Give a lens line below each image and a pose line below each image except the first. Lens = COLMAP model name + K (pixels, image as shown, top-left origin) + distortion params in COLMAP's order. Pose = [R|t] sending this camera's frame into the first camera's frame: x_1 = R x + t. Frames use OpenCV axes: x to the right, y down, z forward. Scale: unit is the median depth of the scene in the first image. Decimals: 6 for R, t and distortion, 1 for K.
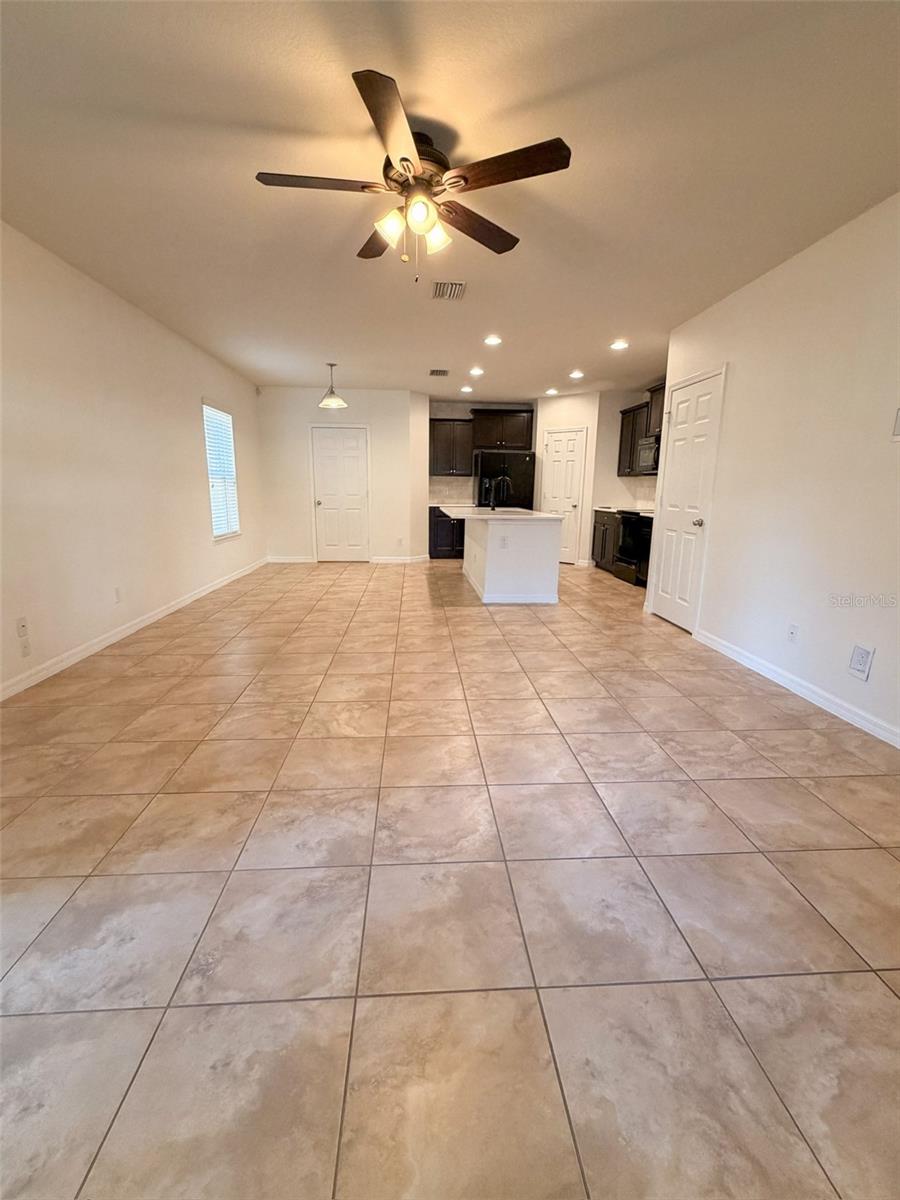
lens RADIAL K [[542.1, 0, 450.0], [0, 542.1, 600.0], [0, 0, 1]] dist [0.001916, 0.000126]
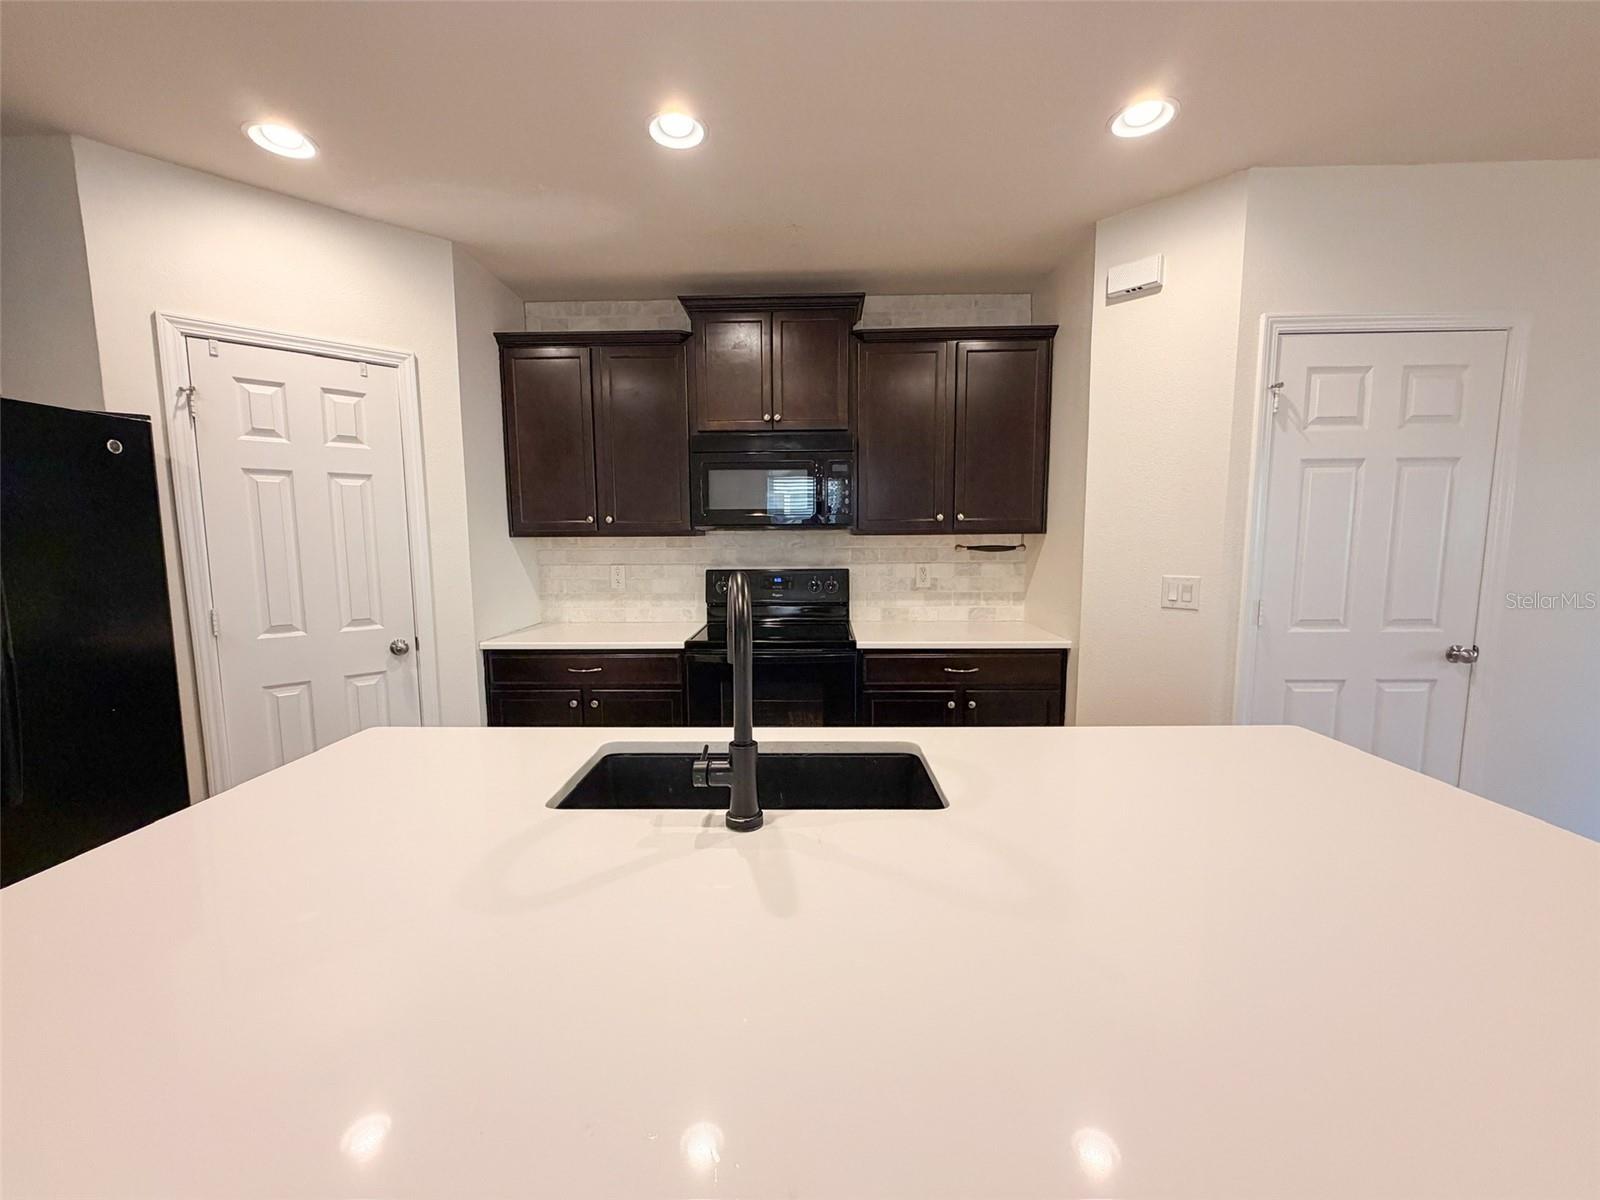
lens RADIAL K [[637.6, 0, 794.9], [0, 637.6, 606.4], [0, 0, 1]] dist [-0.000380, -0.000095]
pose [[0.095202, -0.125351, 0.987534, -0.071175], [0.206494, 0.972948, 0.103593, -0.241685], [-0.973805, 0.194058, 0.118511, 1.007949]]
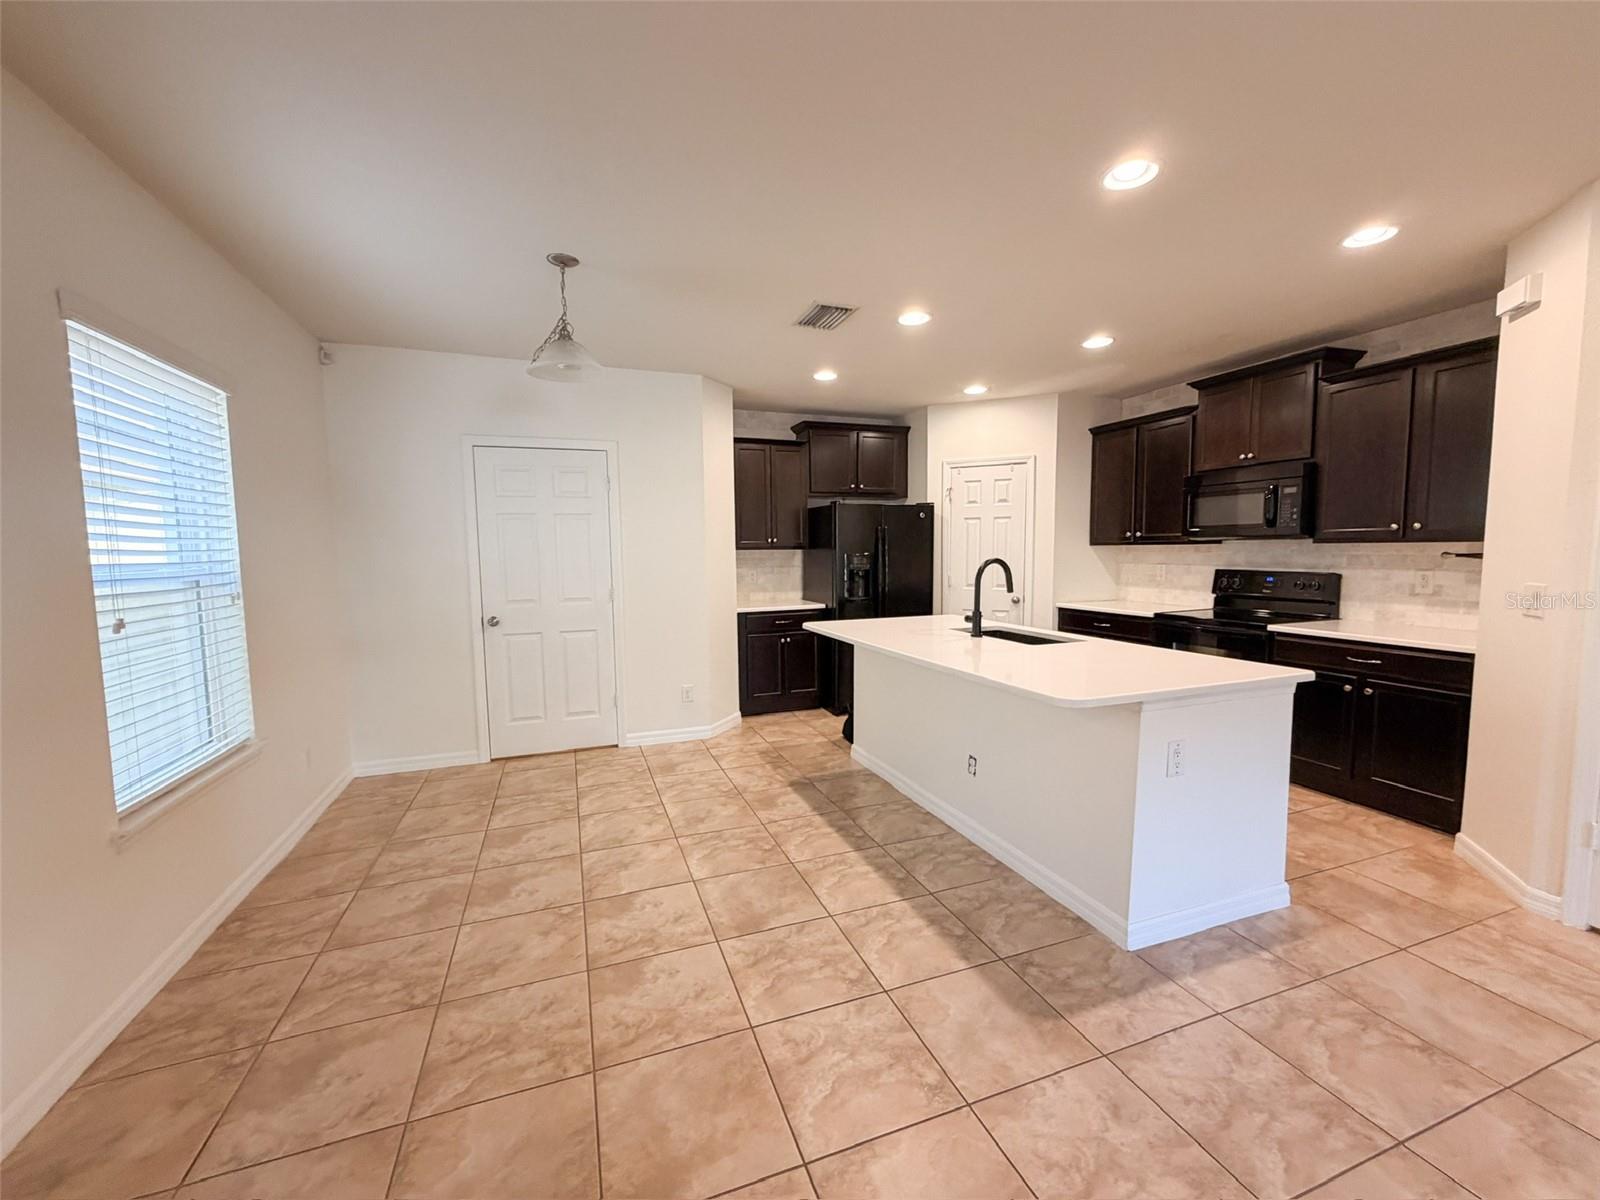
lens RADIAL K [[637.6, 0, 794.9], [0, 637.6, 606.4], [0, 0, 1]] dist [-0.000380, -0.000095]
pose [[0.959888, -0.050095, 0.275873, -0.201035], [0.080061, 0.991916, -0.098449, -0.159590], [-0.268711, 0.116587, 0.956139, 0.594504]]
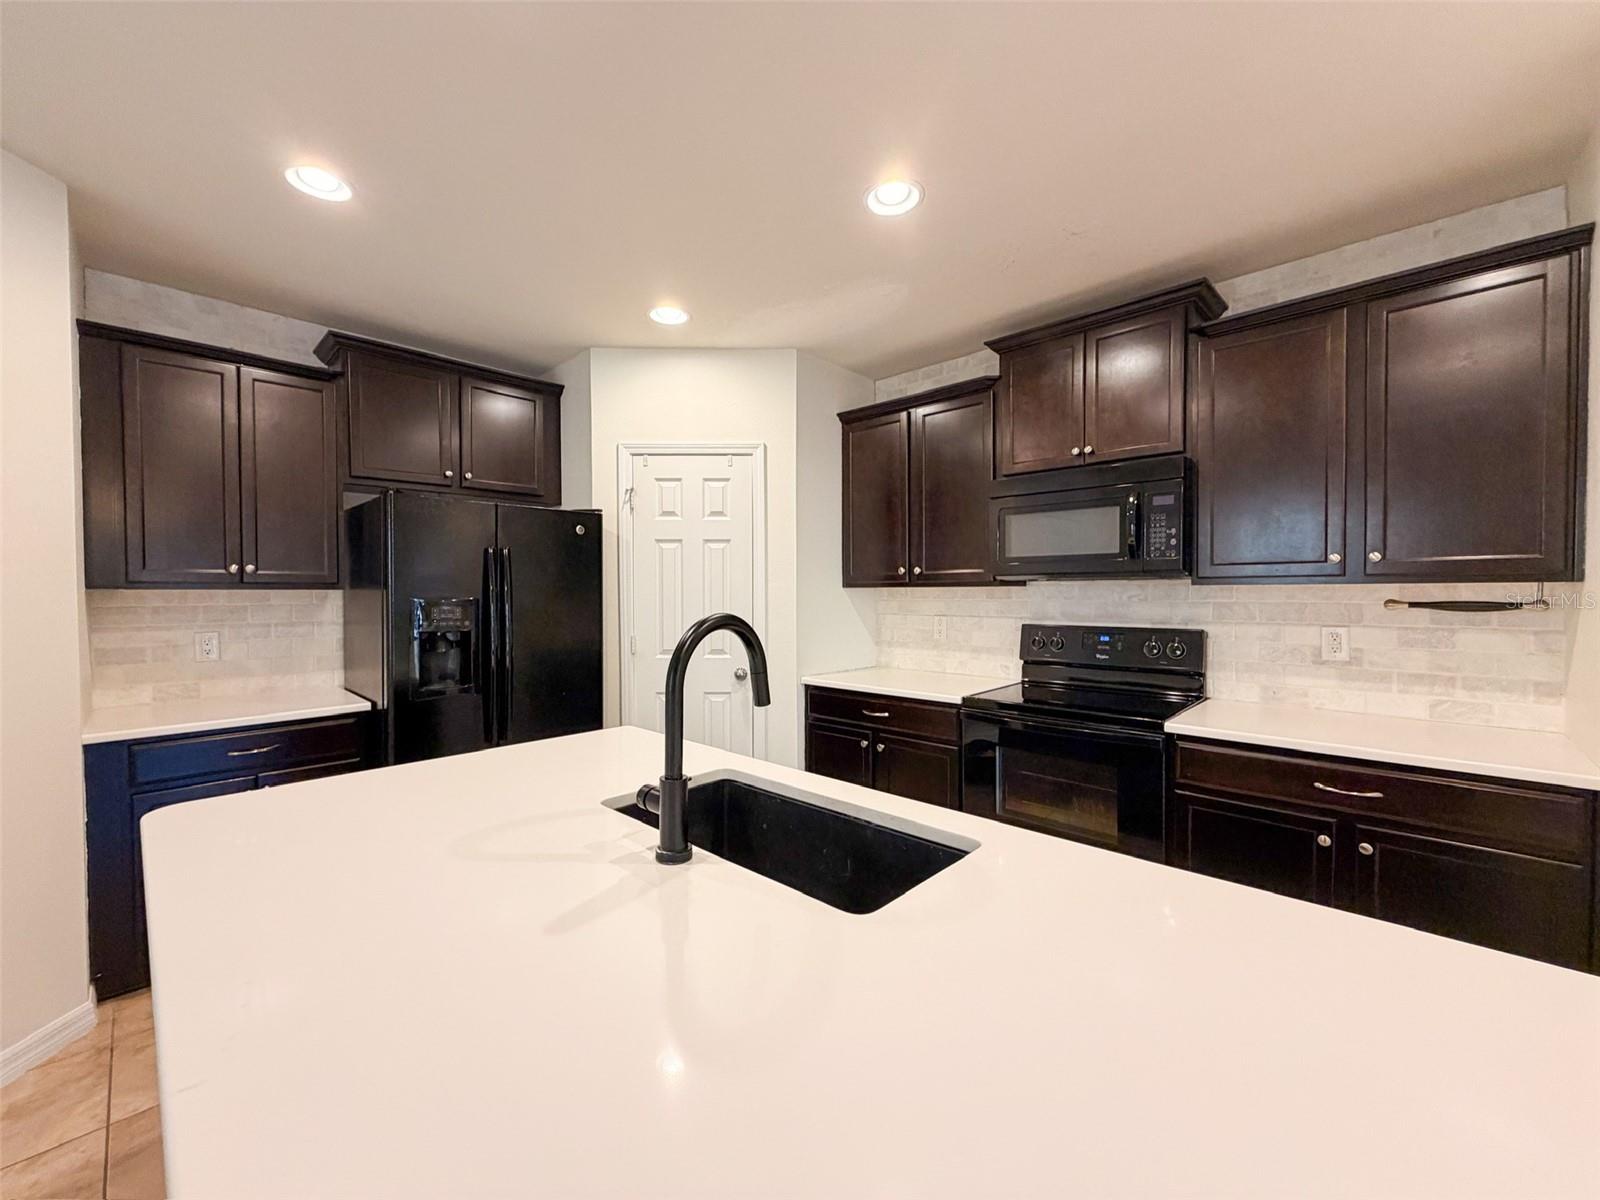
lens RADIAL K [[637.6, 0, 794.9], [0, 637.6, 606.4], [0, 0, 1]] dist [-0.000380, -0.000095]
pose [[0.740690, -0.031842, 0.671092, -0.005654], [0.147182, 0.982303, -0.115838, -0.214281], [-0.655527, 0.184573, 0.732269, 0.895730]]
